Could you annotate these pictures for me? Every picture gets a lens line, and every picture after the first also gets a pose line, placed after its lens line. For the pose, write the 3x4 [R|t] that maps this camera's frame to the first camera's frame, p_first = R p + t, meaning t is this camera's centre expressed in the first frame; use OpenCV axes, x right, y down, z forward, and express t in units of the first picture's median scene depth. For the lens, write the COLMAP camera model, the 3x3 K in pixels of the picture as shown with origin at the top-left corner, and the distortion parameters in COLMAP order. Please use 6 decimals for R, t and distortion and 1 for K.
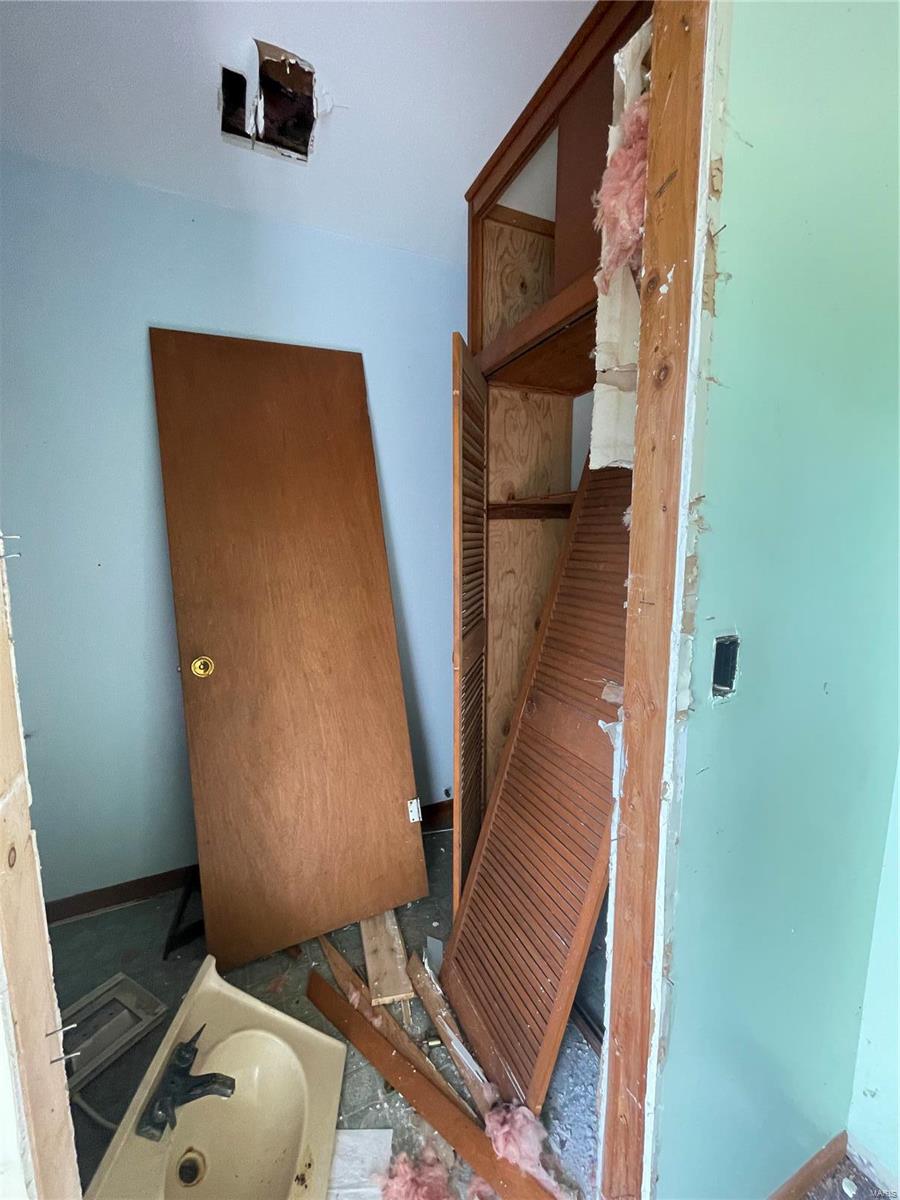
lens RADIAL K [[484.2, 0, 449.3], [0, 484.2, 600.3], [0, 0, 1]] dist [-0.003088, 0.000505]
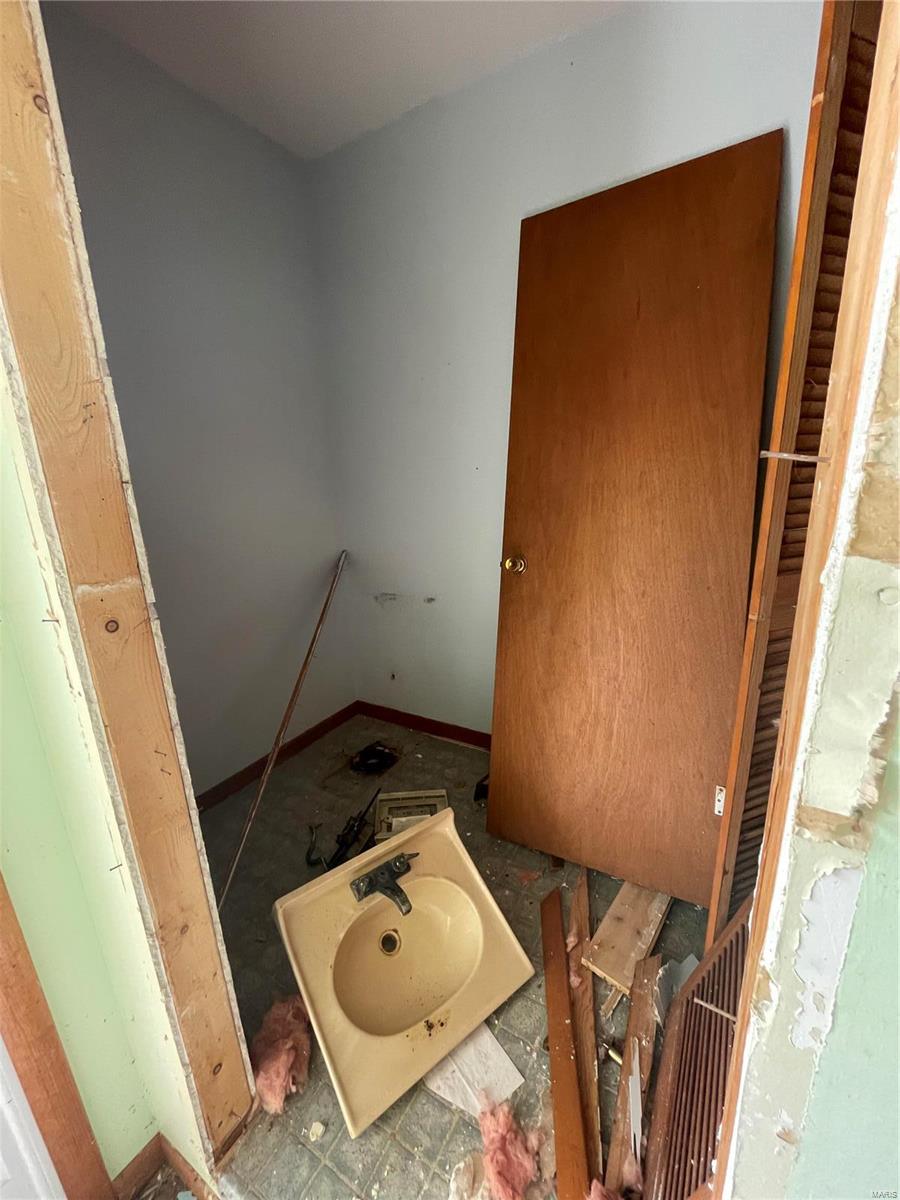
lens RADIAL K [[484.2, 0, 450.0], [0, 484.2, 600.2], [0, 0, 1]] dist [-0.003088, 0.000505]
pose [[0.563395, 0.194010, -0.803085, 0.254964], [-0.068905, 0.979685, 0.188334, 0.024641], [0.823309, -0.050770, 0.565318, 0.285552]]
